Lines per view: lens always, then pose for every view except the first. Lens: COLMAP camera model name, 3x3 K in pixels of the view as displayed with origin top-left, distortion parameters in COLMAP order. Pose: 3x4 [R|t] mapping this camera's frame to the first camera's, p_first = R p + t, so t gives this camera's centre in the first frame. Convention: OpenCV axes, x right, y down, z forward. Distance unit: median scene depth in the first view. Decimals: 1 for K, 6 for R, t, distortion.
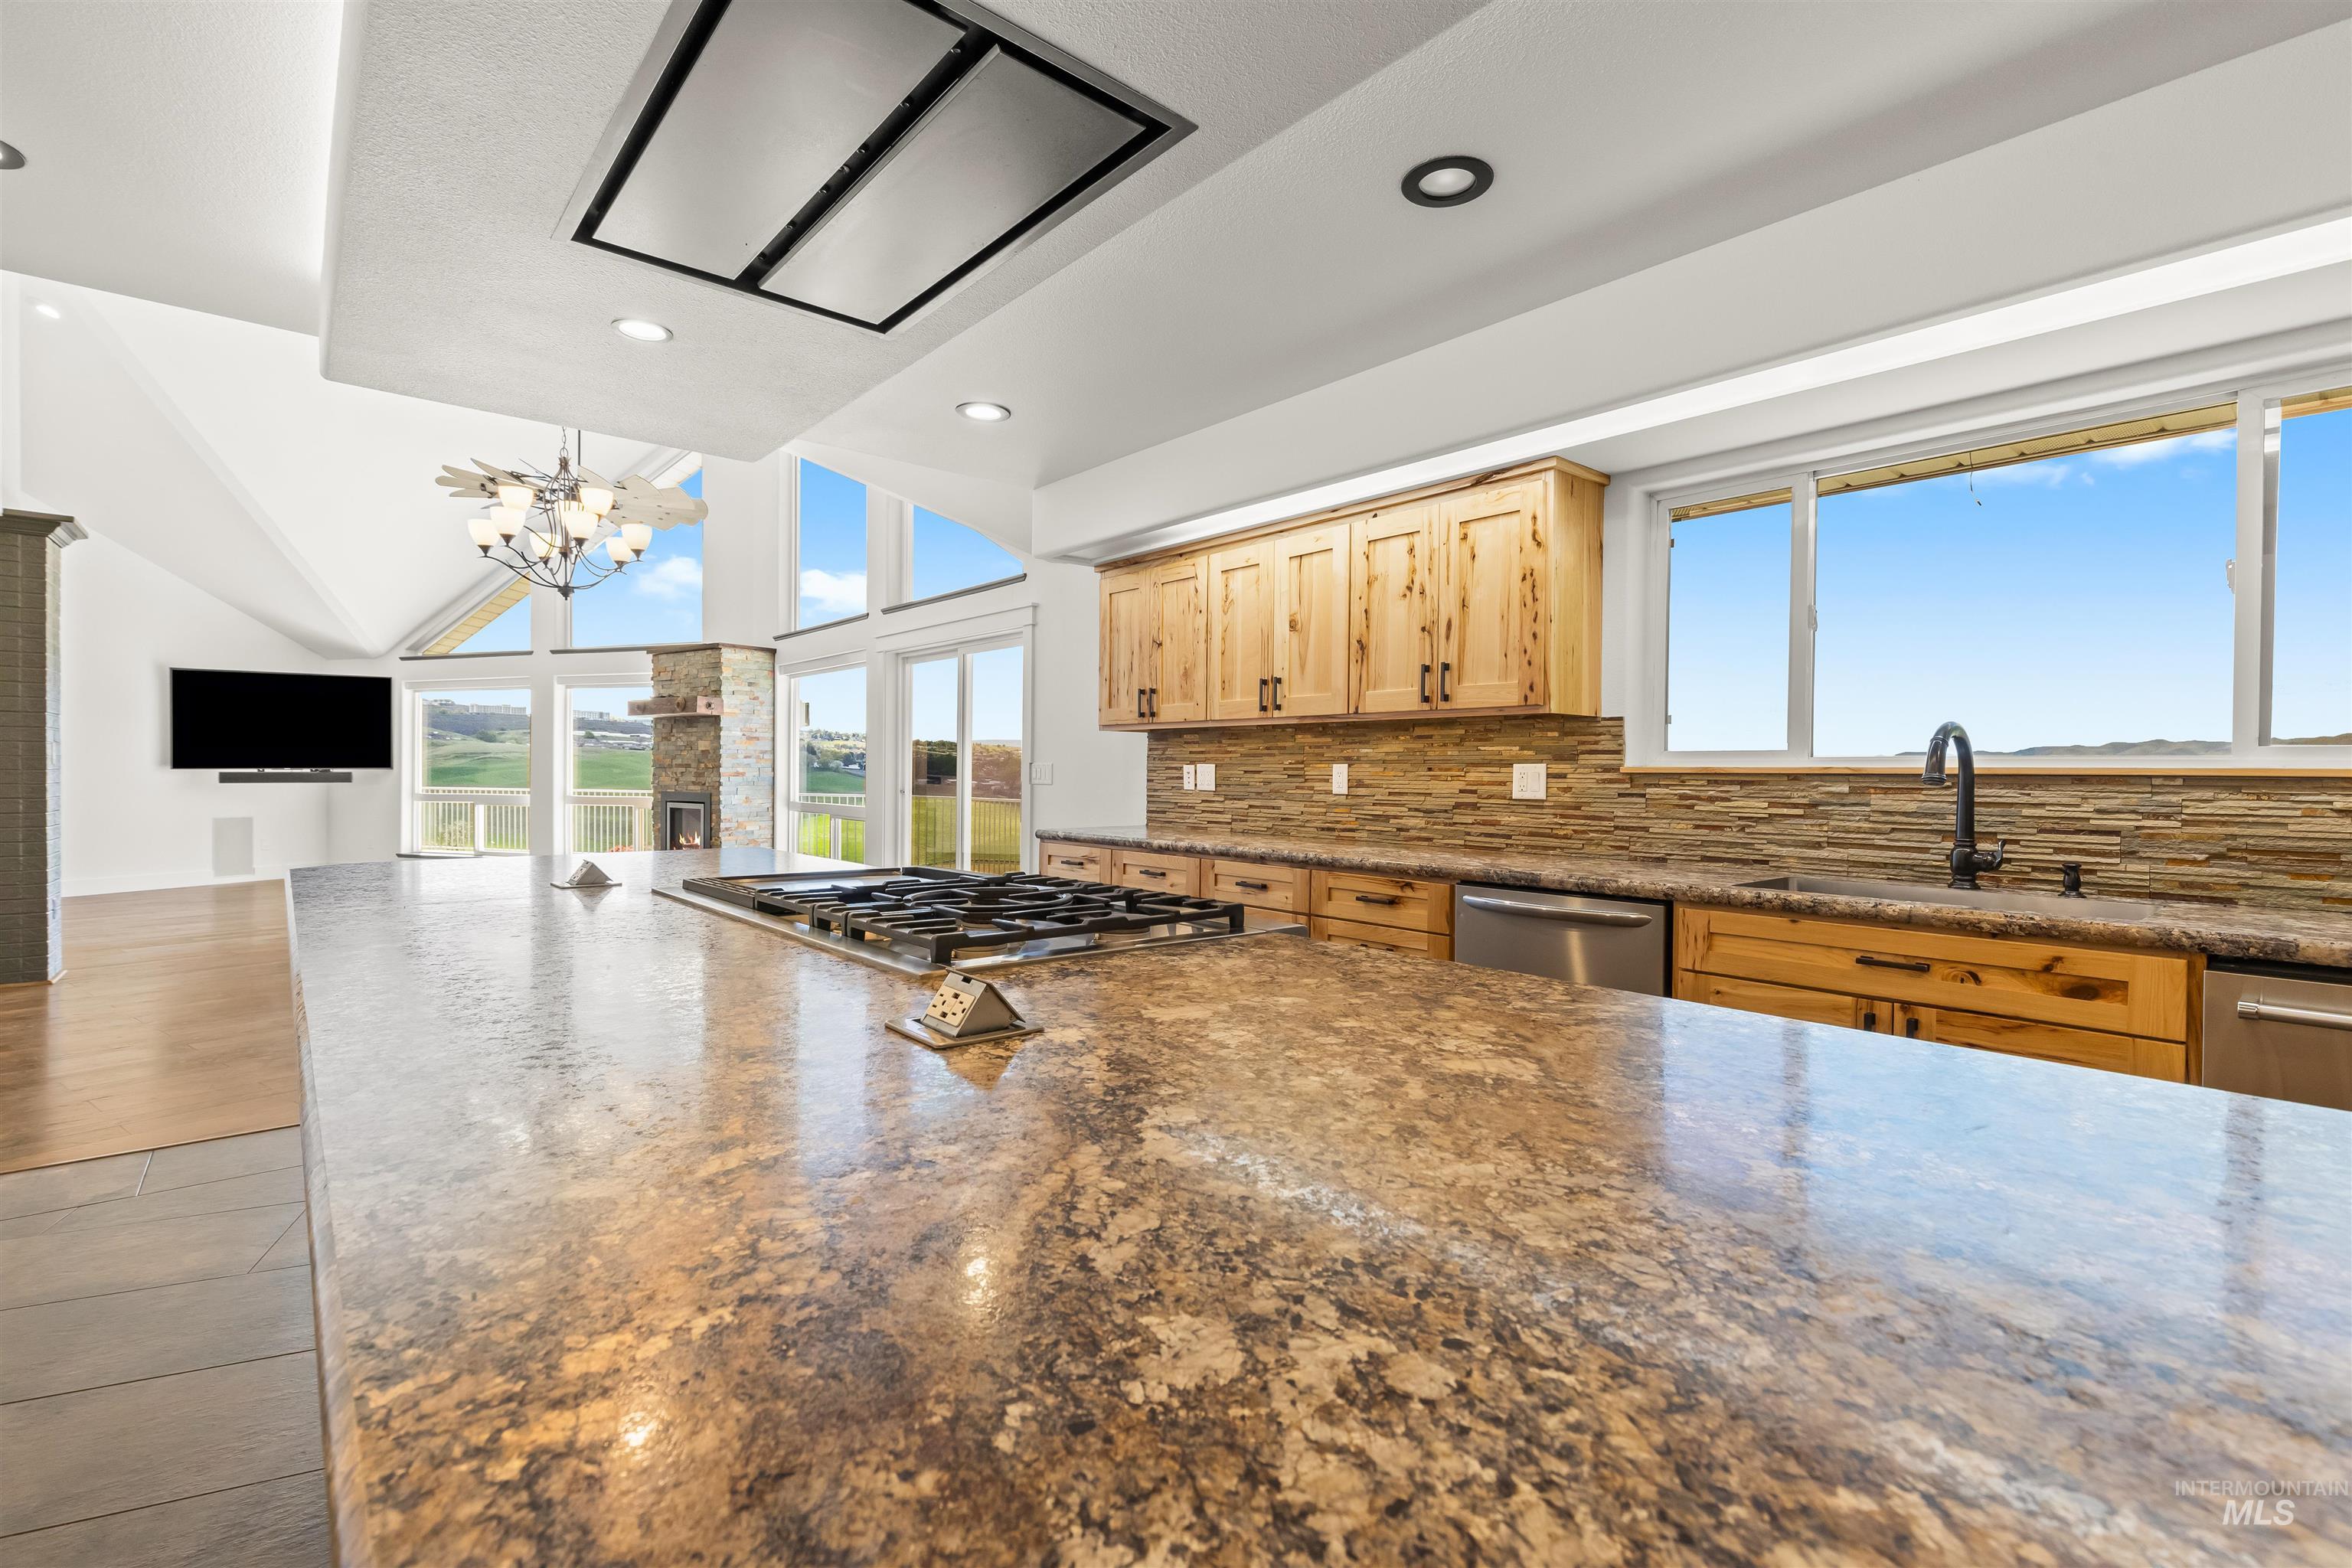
lens RADIAL K [[1059.7, 0, 1181.9], [0, 1059.7, 784.8], [0, 0, 1]] dist [0.001036, 0.000007]
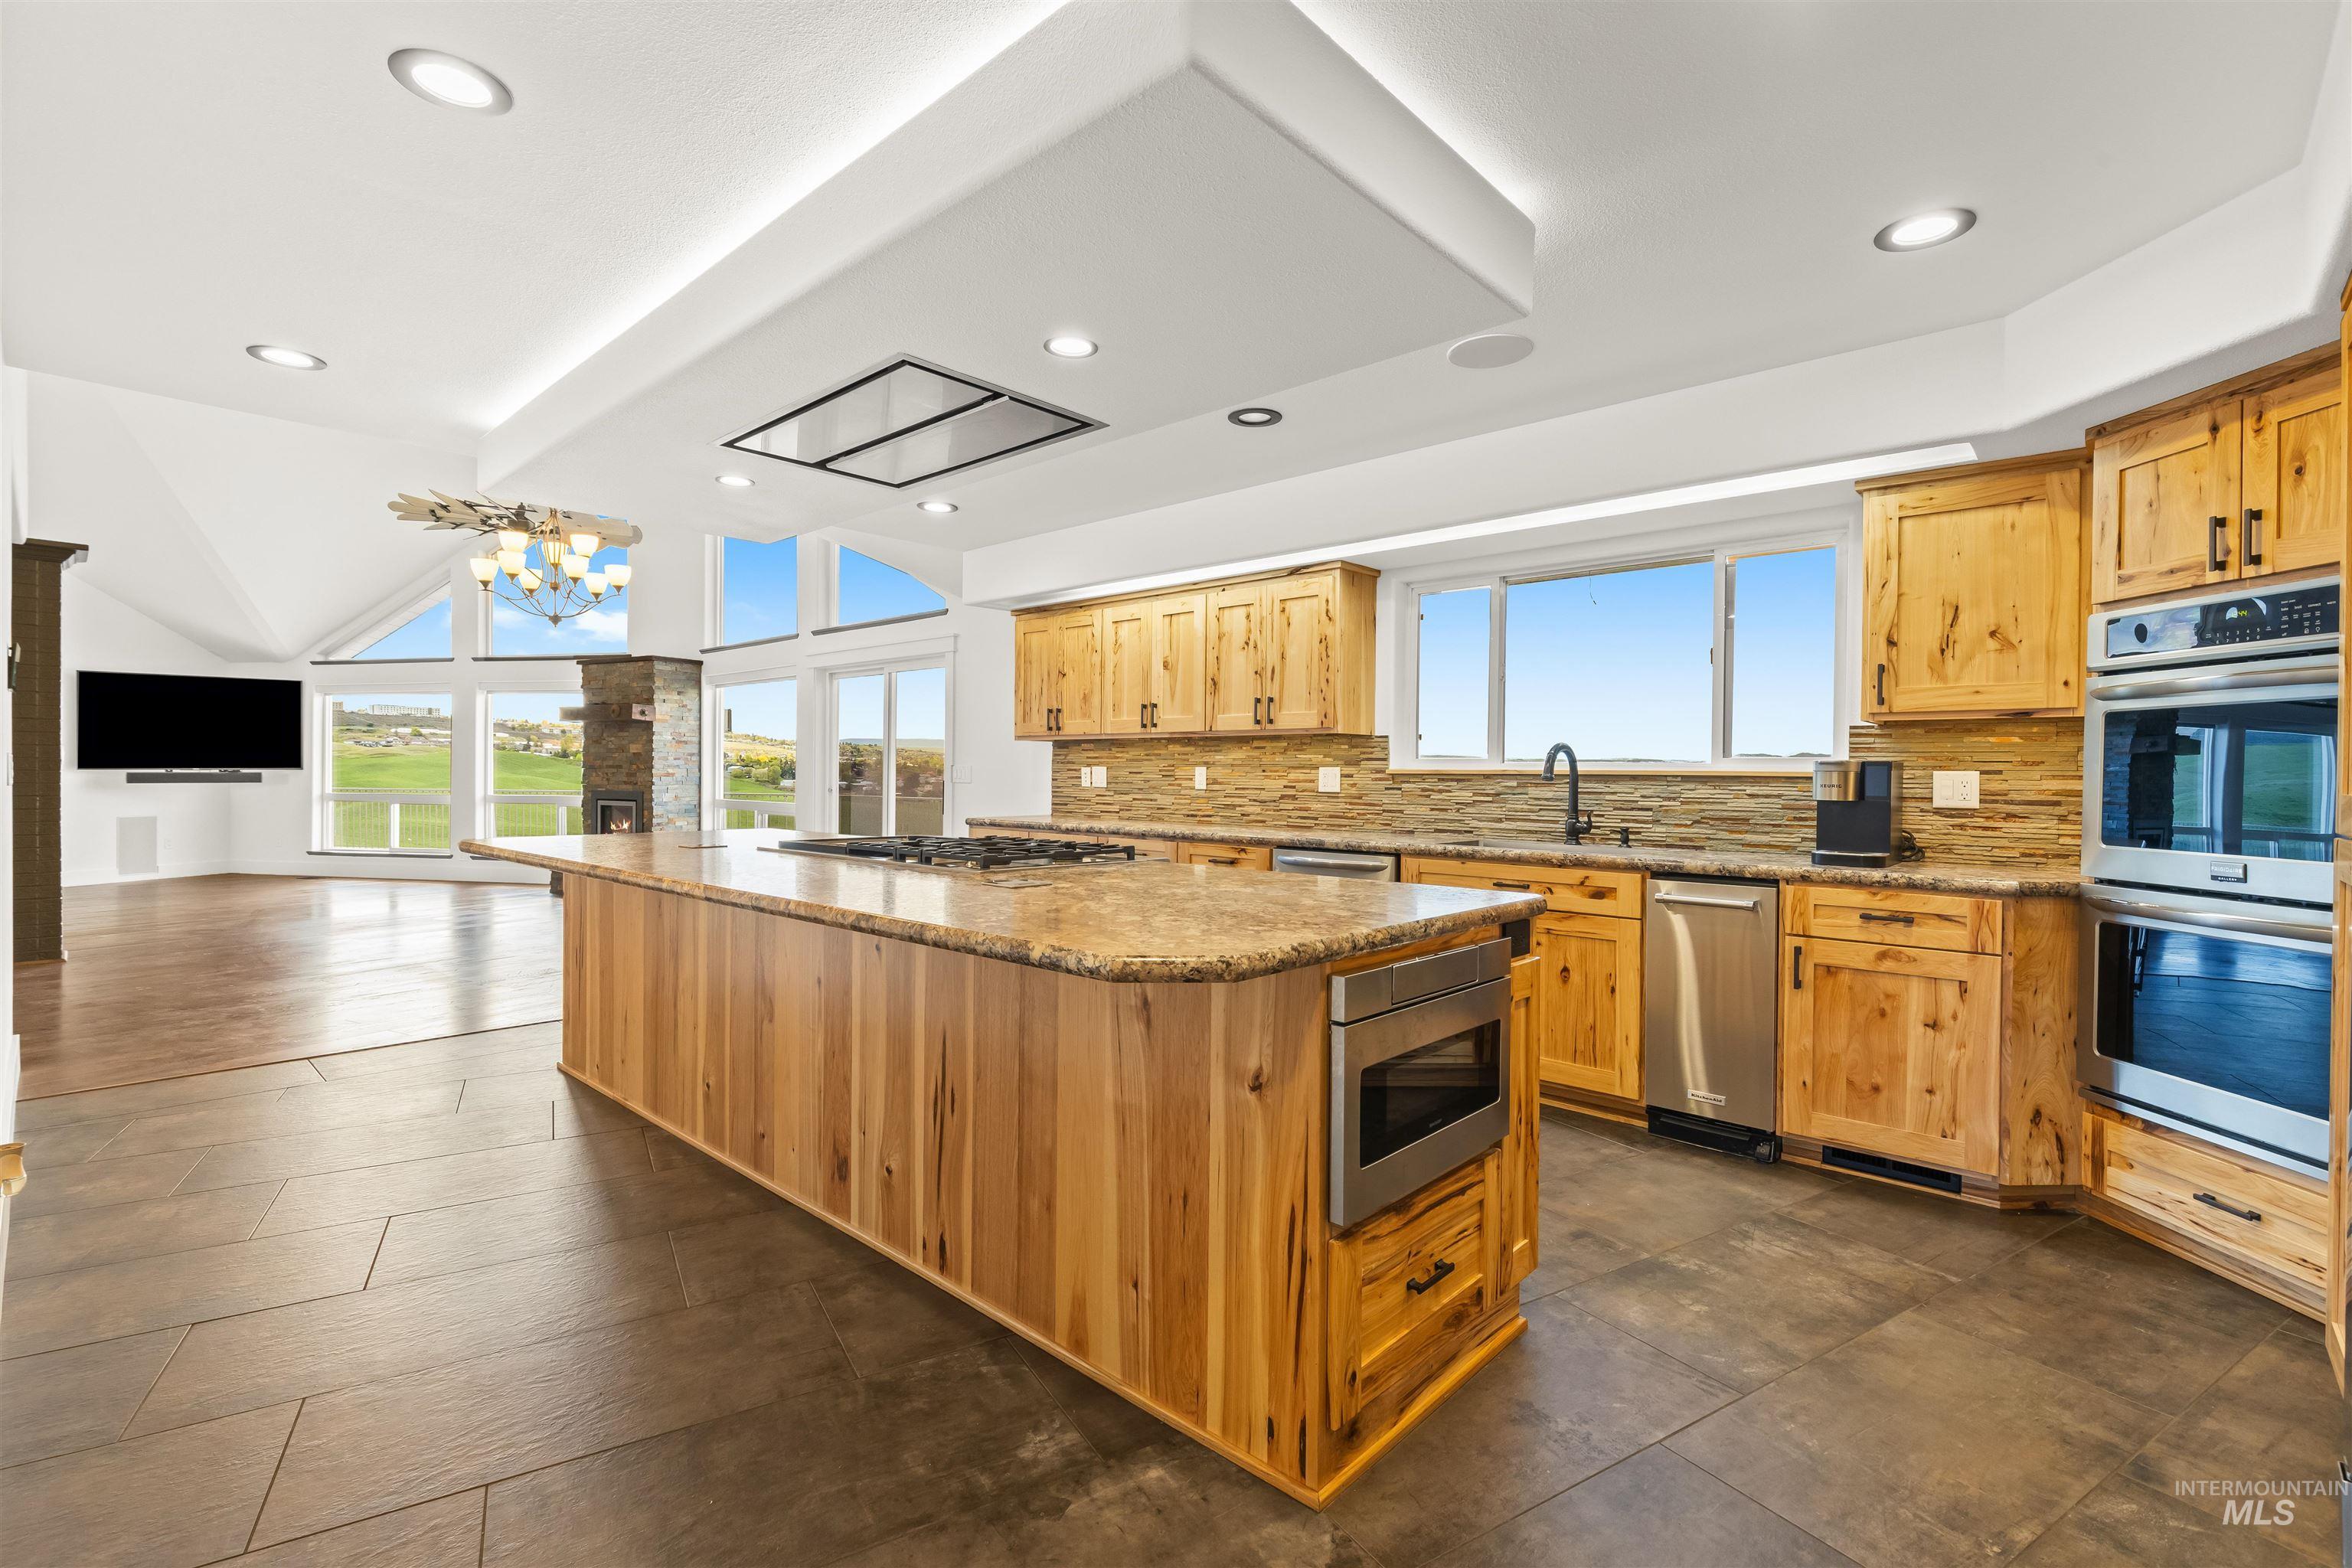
lens RADIAL K [[1053.0, 0, 1197.7], [0, 1053.0, 778.7], [0, 0, 1]] dist [0.000062, 0.000042]
pose [[0.991662, -0.000312, 0.128869, -0.028839], [0.001134, 0.999979, -0.006308, 0.003905], [-0.128864, 0.006401, 0.991642, -0.348624]]
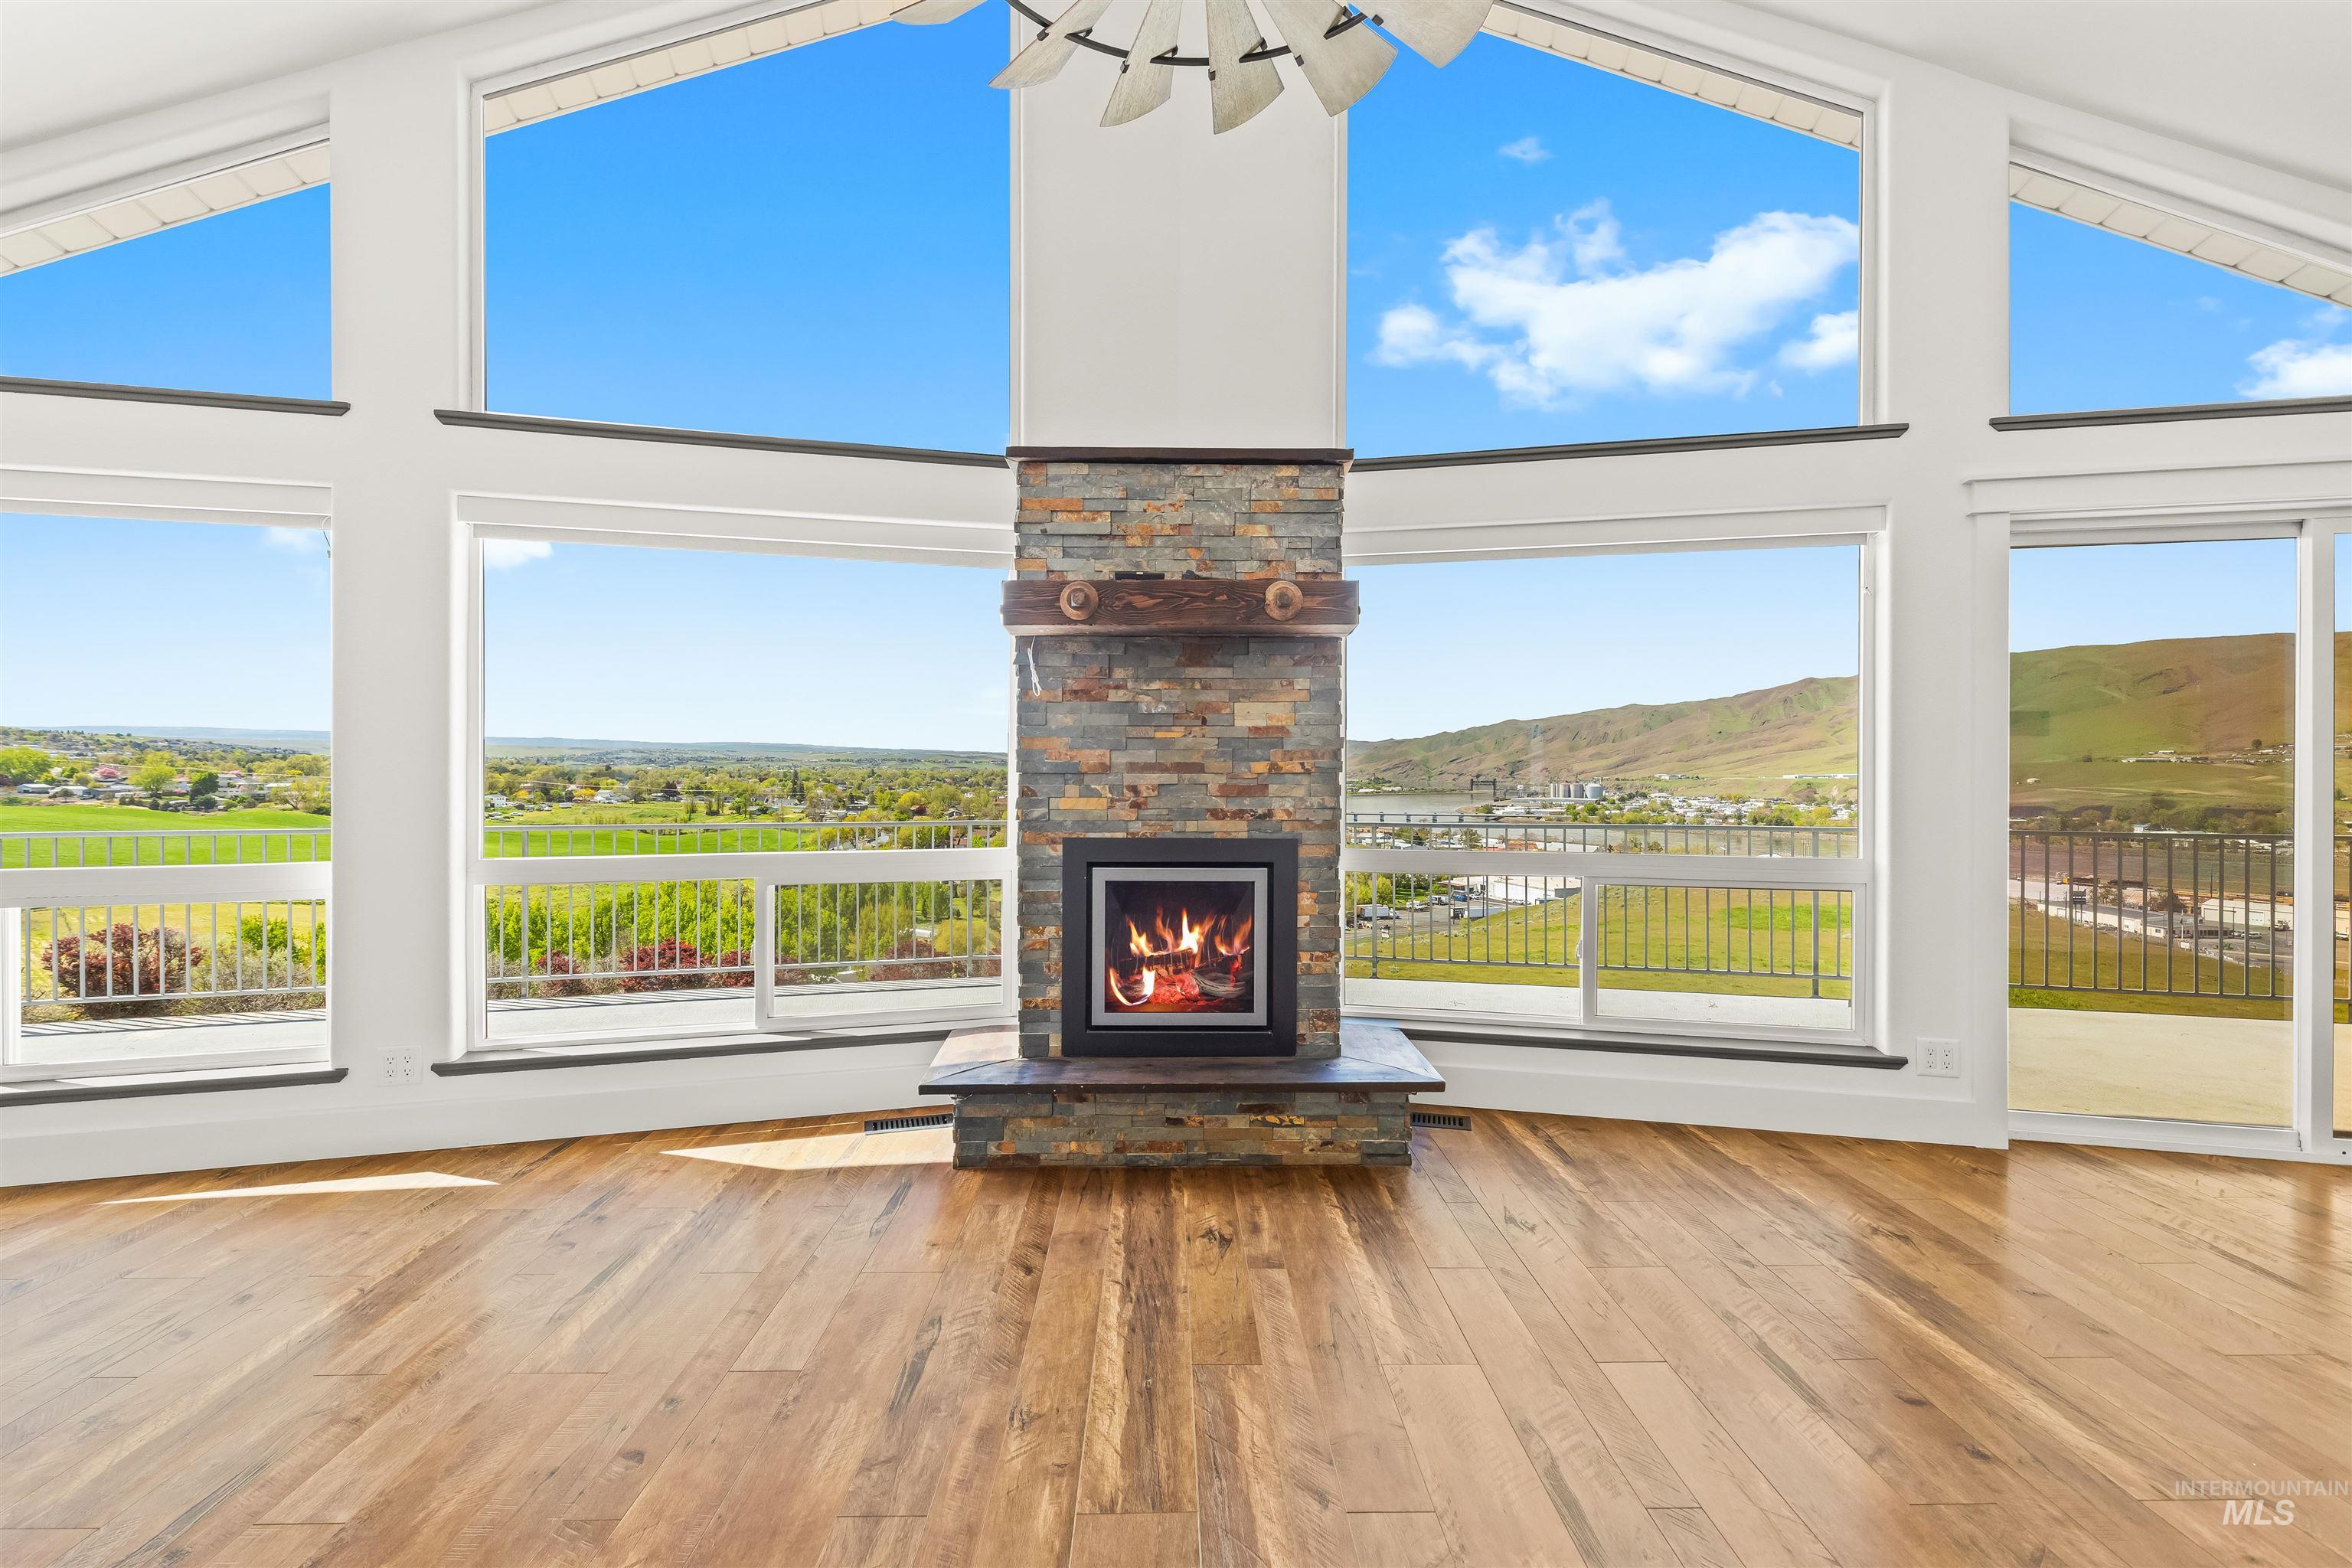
lens RADIAL K [[1058.3, 0, 1176.3], [0, 1058.3, 774.3], [0, 0, 1]] dist [-0.000527, -0.000345]
pose [[0.813939, -0.009803, 0.580867, -1.540659], [0.011964, 0.999928, 0.000110, -0.036458], [-0.580827, 0.006860, 0.813998, 1.563406]]
